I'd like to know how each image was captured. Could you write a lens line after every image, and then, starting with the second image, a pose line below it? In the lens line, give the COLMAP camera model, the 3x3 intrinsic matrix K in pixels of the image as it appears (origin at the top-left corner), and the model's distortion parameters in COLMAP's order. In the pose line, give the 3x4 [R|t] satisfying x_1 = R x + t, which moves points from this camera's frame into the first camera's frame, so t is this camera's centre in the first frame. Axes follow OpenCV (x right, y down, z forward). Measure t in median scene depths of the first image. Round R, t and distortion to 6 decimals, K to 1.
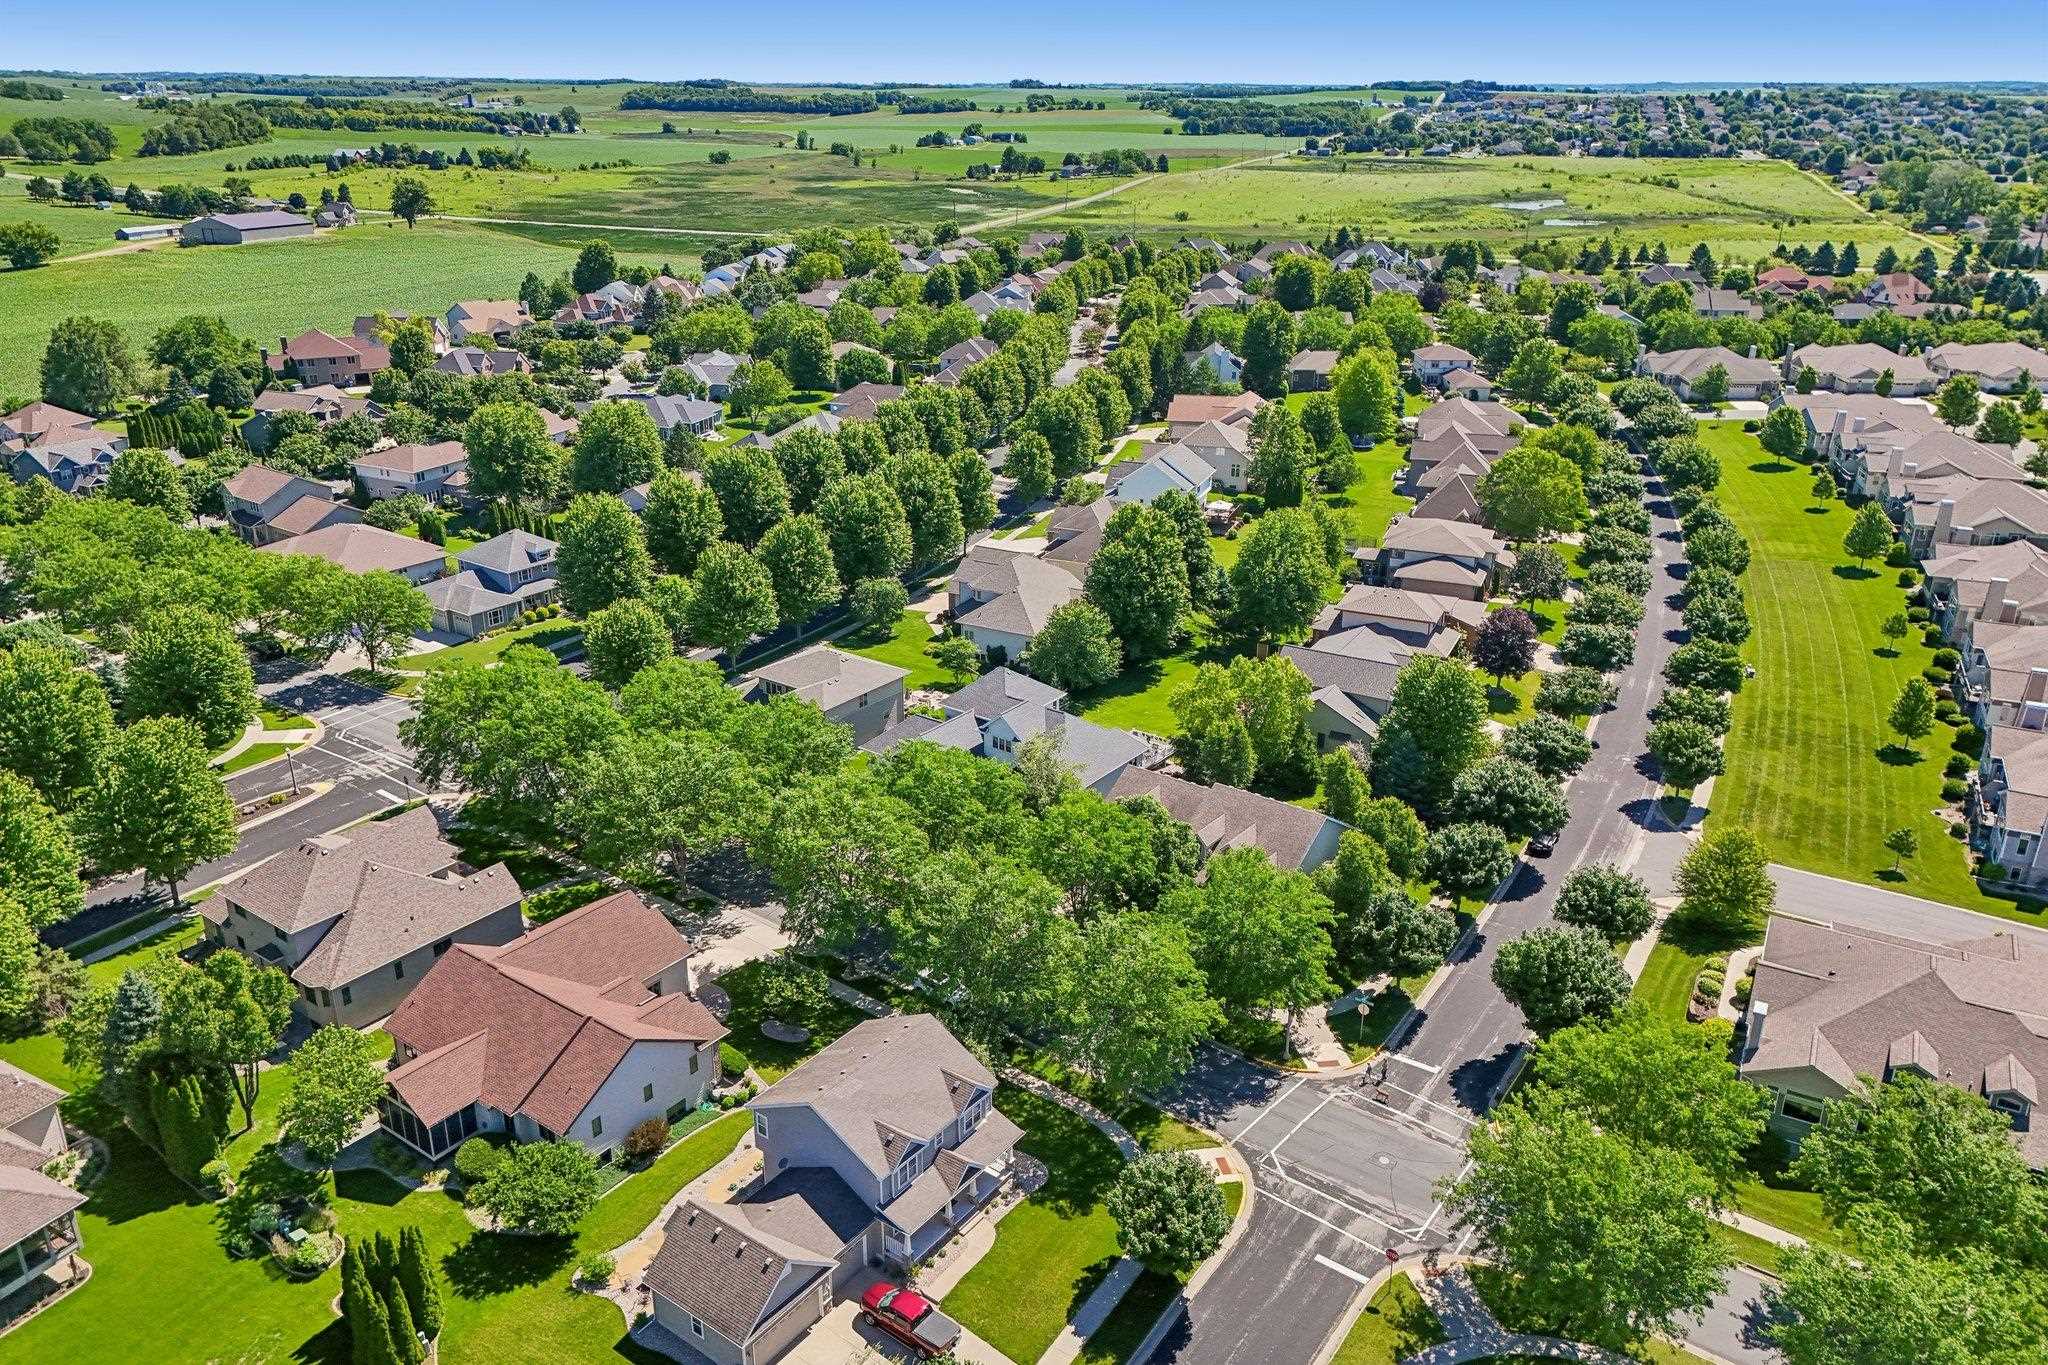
lens RADIAL K [[1492.9, 0, 1024.0], [0, 1492.9, 682.5], [0, 0, 1]] dist [0.064639, -0.058818]
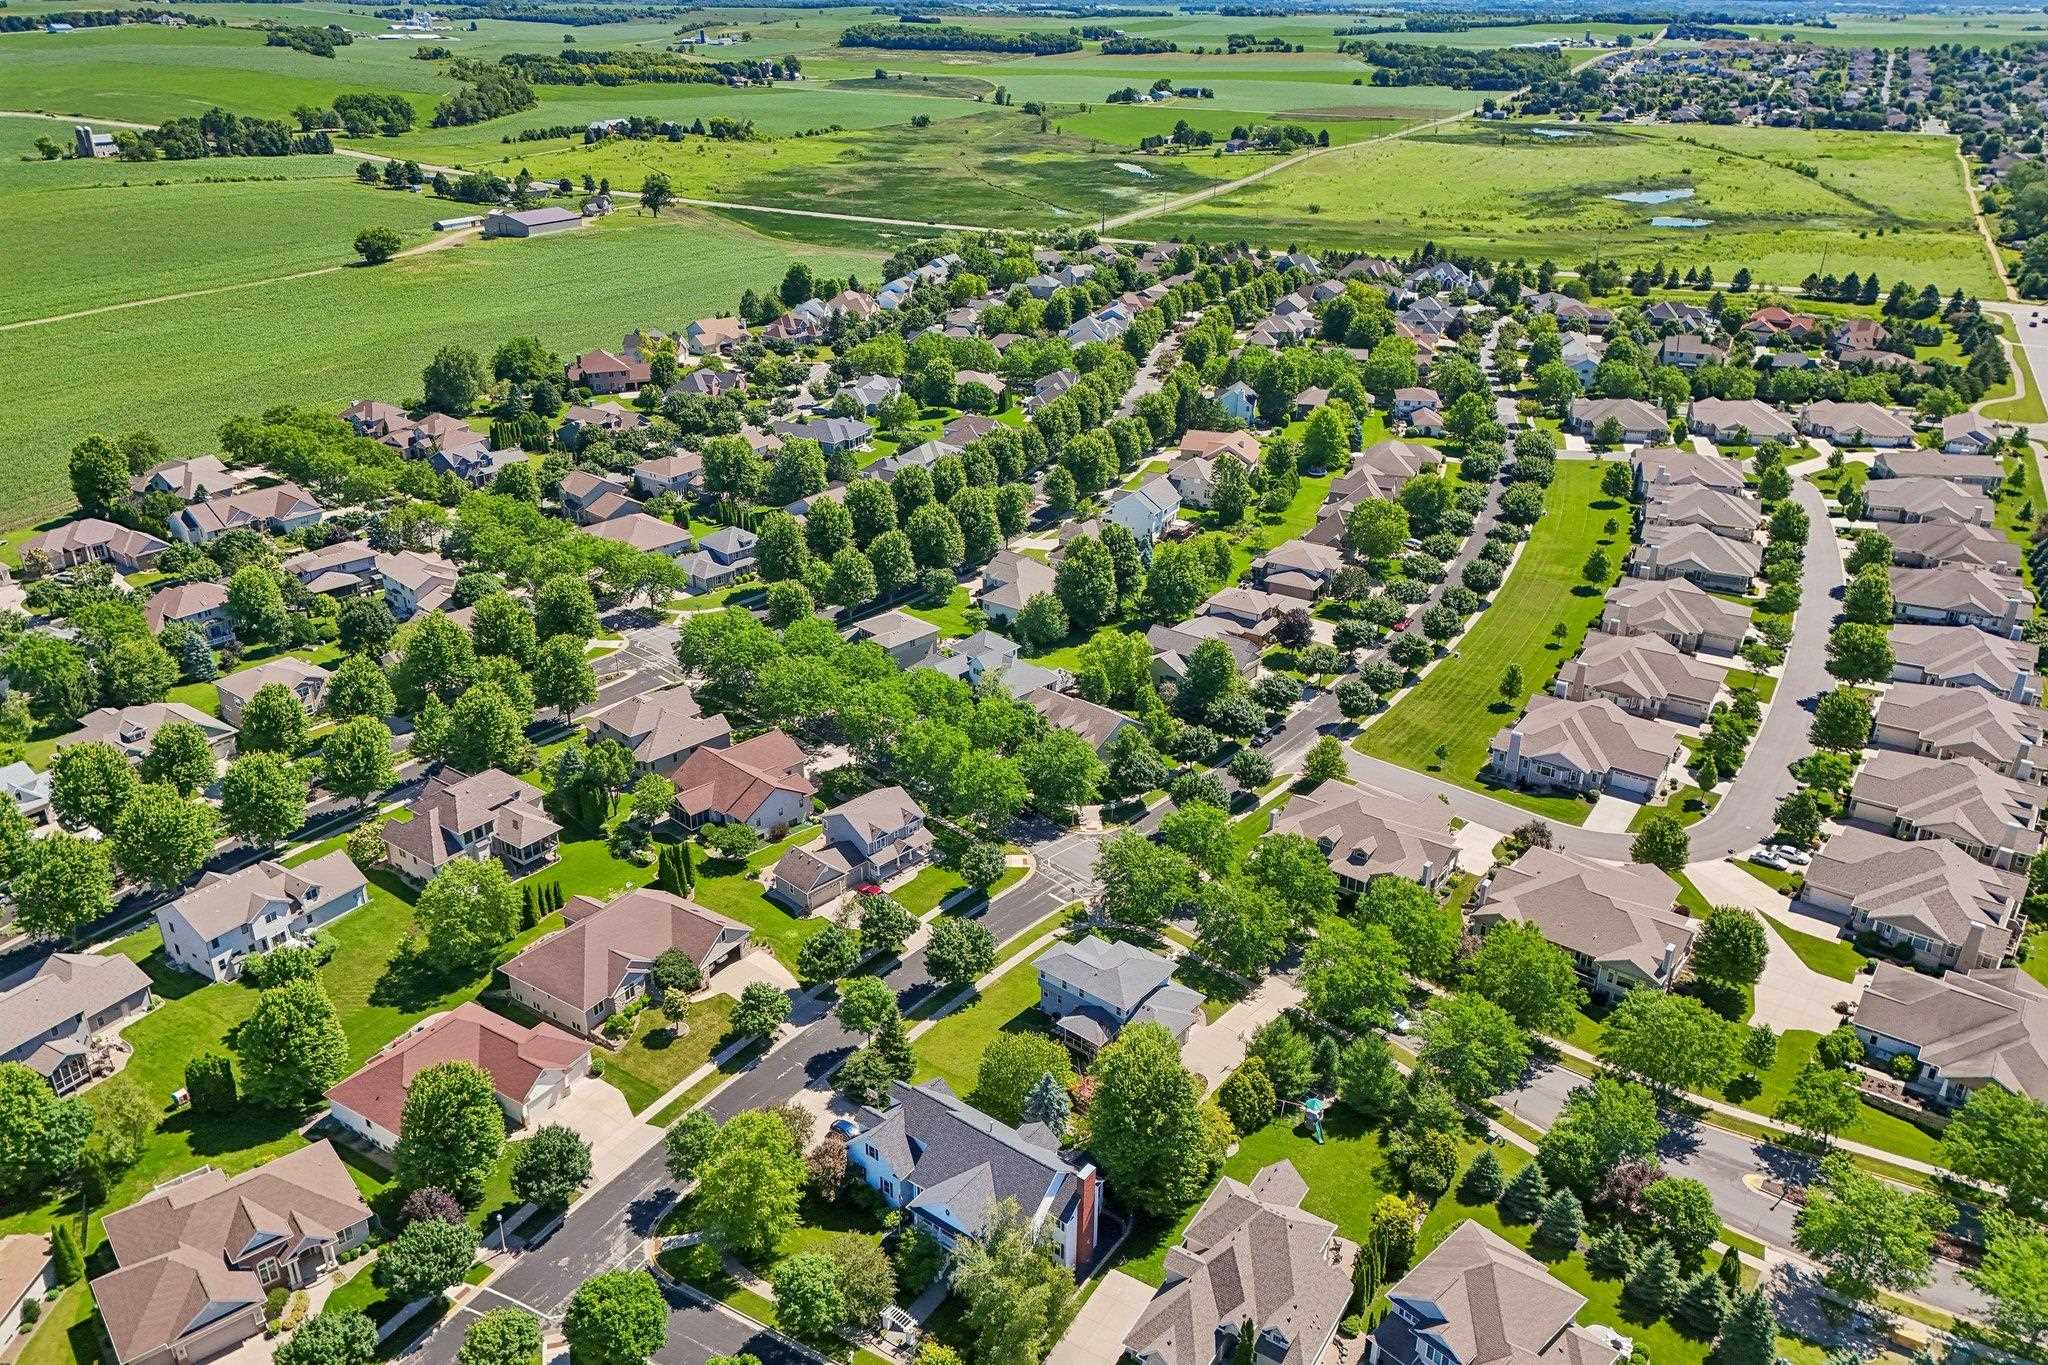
lens RADIAL K [[1492.9, 0, 1024.0], [0, 1492.9, 682.5], [0, 0, 1]] dist [0.064639, -0.058818]
pose [[0.990730, 0.060120, -0.121815, 0.155433], [-0.053674, 0.997014, 0.055524, -0.029943], [0.124789, -0.048471, 0.990999, -0.489314]]
